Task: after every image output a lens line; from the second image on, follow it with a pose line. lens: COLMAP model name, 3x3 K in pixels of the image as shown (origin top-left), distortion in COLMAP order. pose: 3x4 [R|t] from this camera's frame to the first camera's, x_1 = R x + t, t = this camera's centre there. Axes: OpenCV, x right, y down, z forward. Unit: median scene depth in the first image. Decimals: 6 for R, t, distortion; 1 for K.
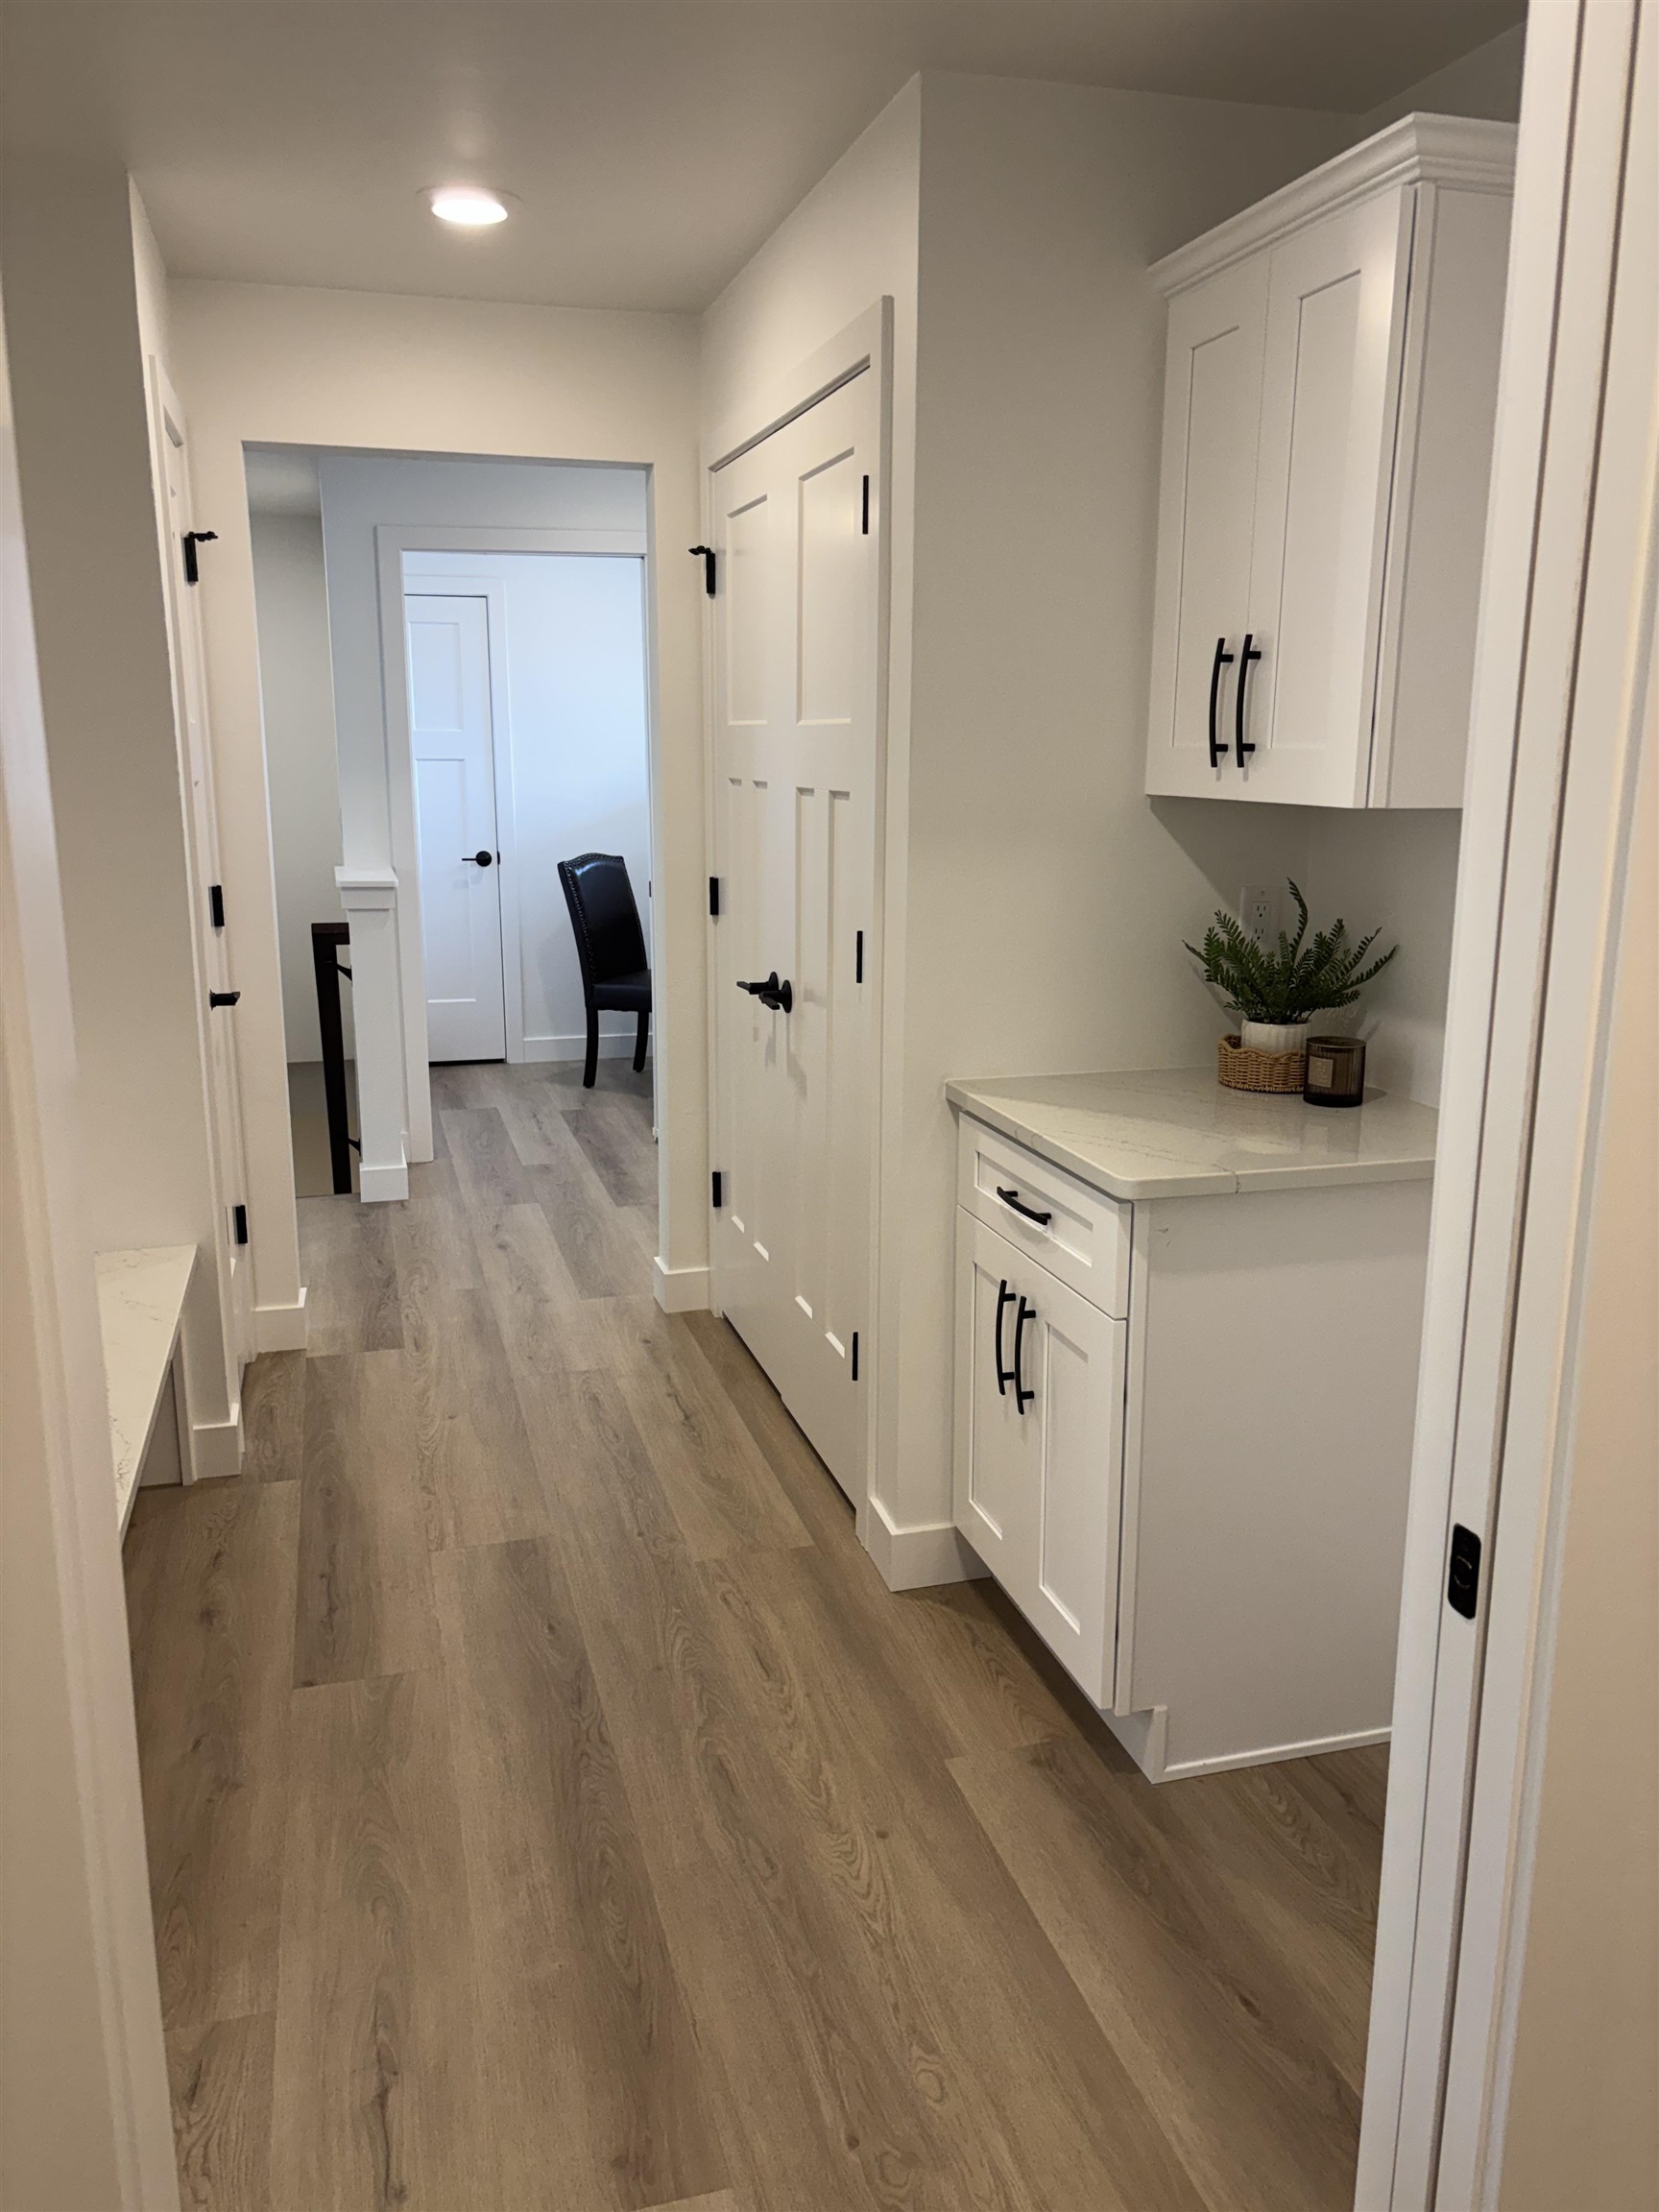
lens RADIAL K [[1670.6, 0, 829.5], [0, 1670.6, 1106.0], [0, 0, 1]] dist [0.078467, -0.087815]
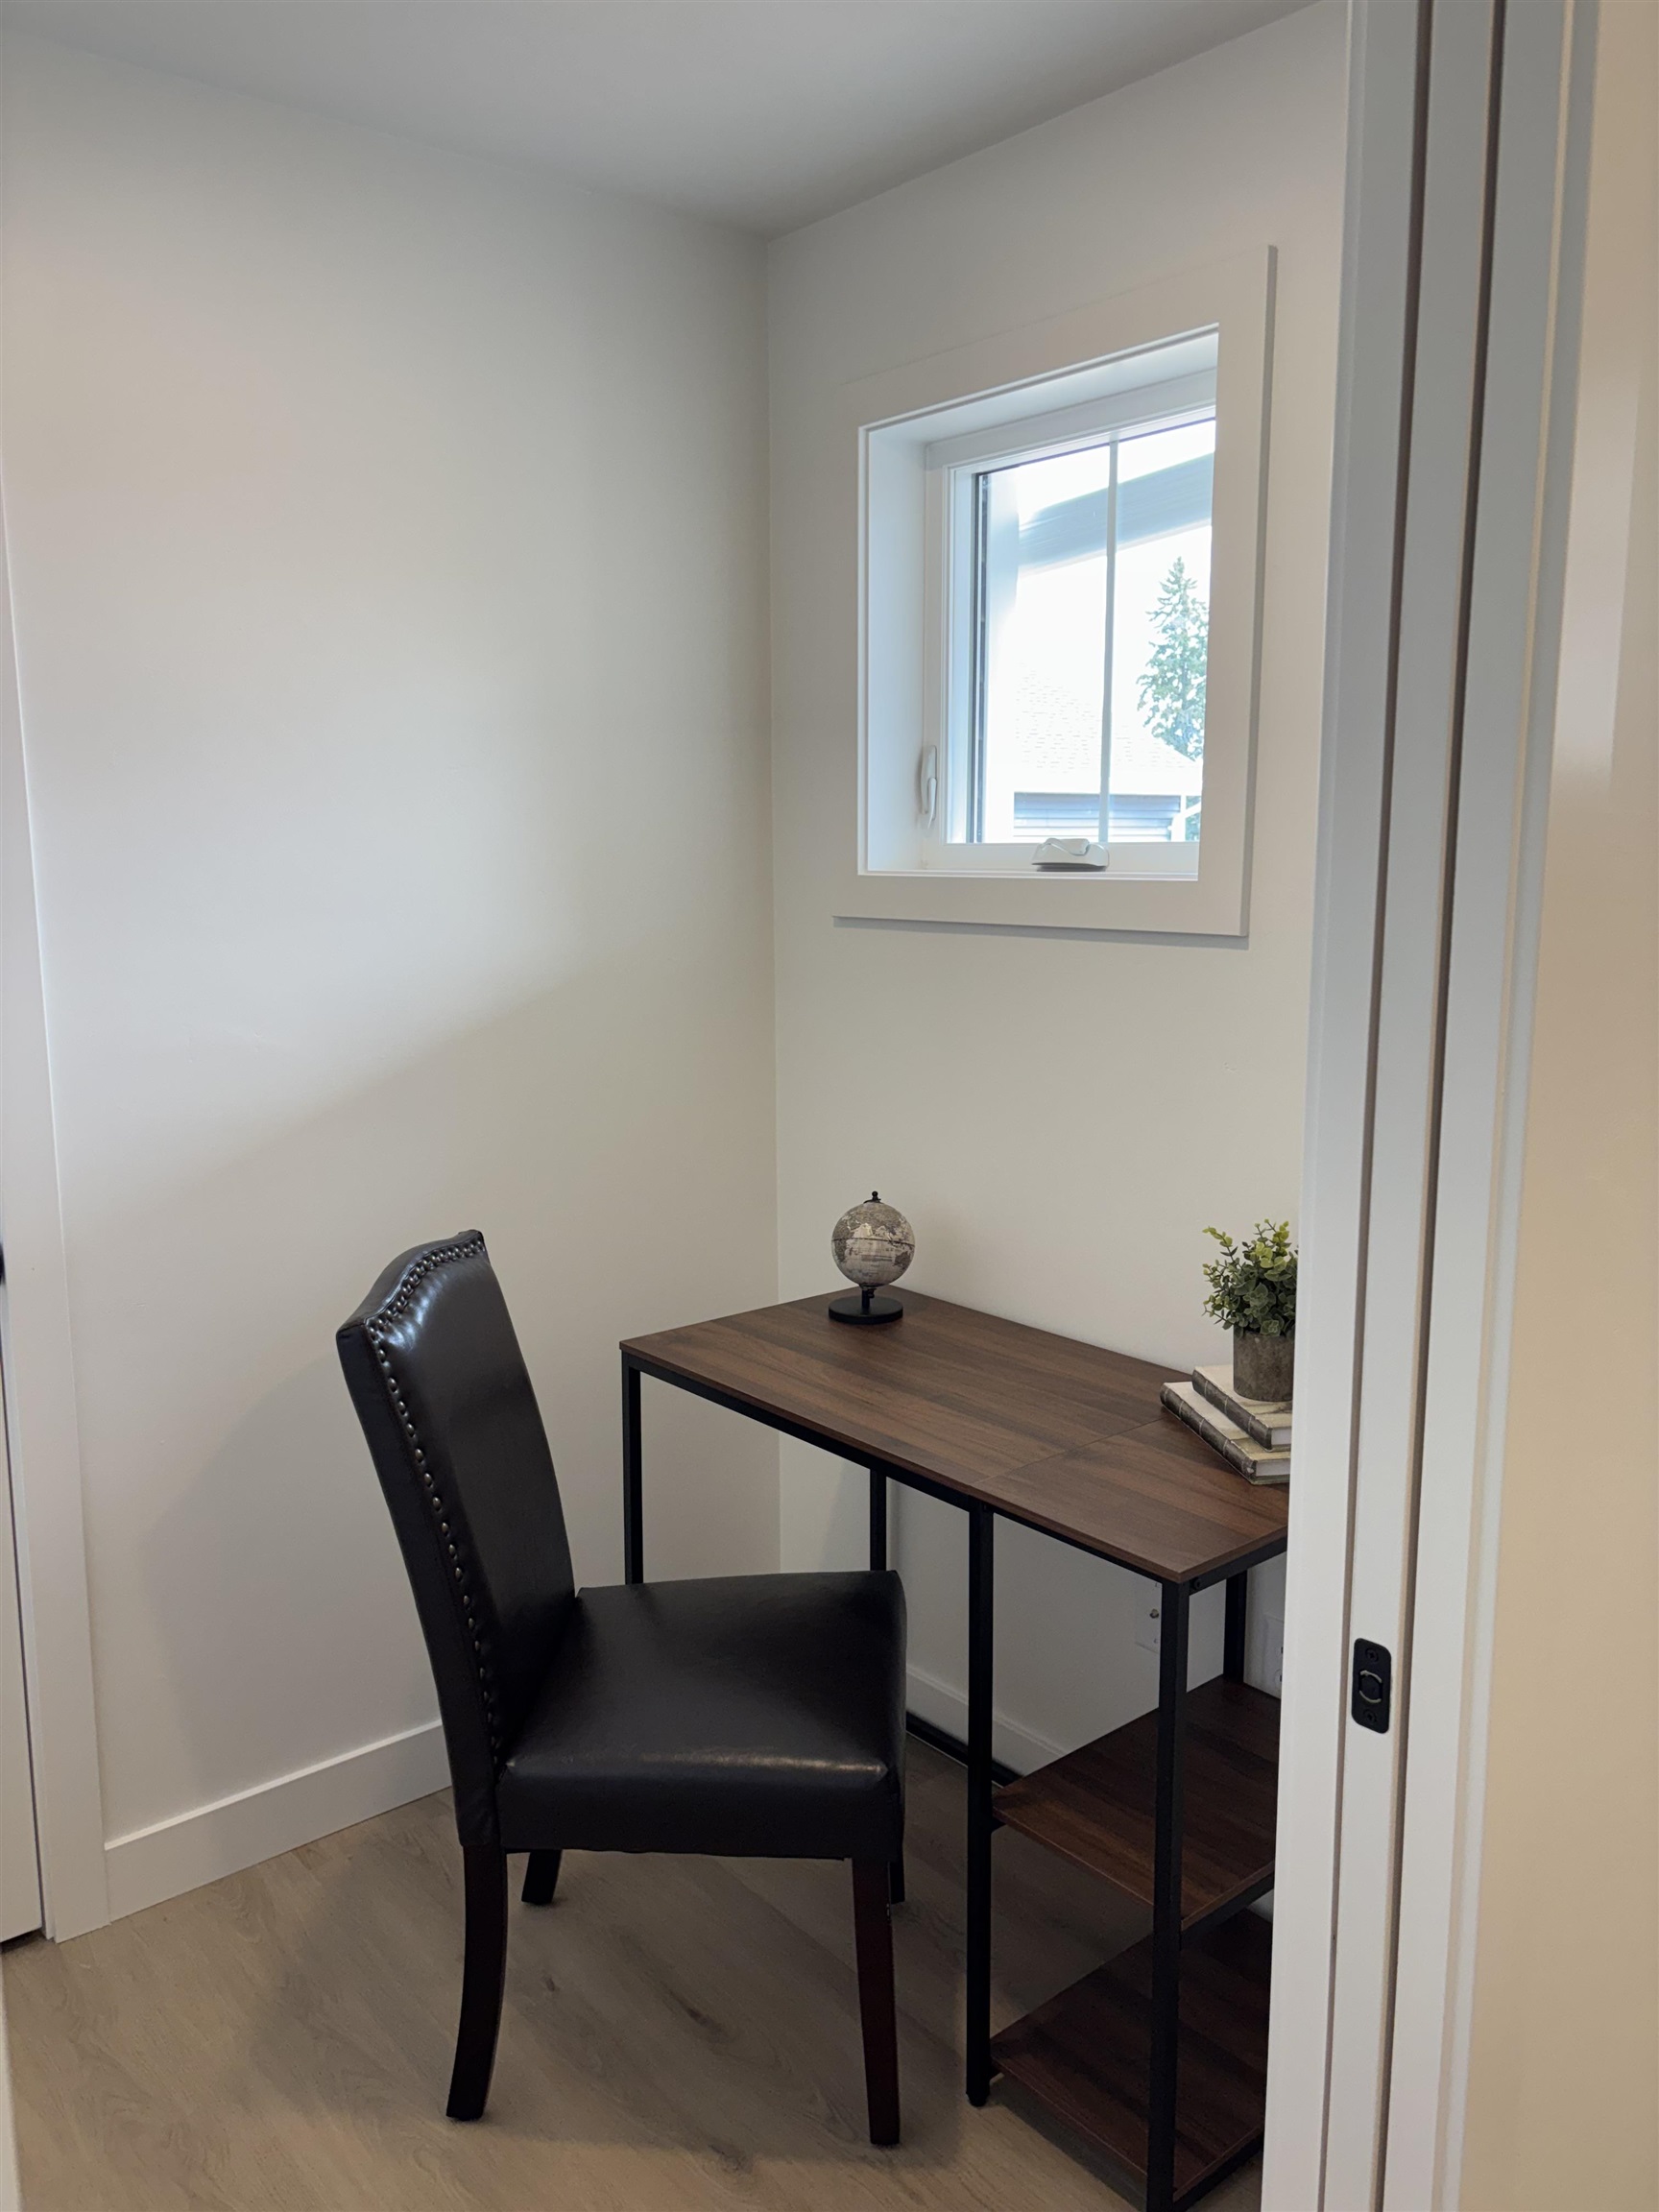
lens RADIAL K [[1670.6, 0, 829.5], [0, 1670.6, 1106.0], [0, 0, 1]] dist [0.078467, -0.087815]
pose [[0.915740, -0.065624, 0.396376, -0.375526], [0.089008, 0.995192, -0.040869, -0.312894], [-0.391788, 0.072706, 0.917178, 1.420649]]
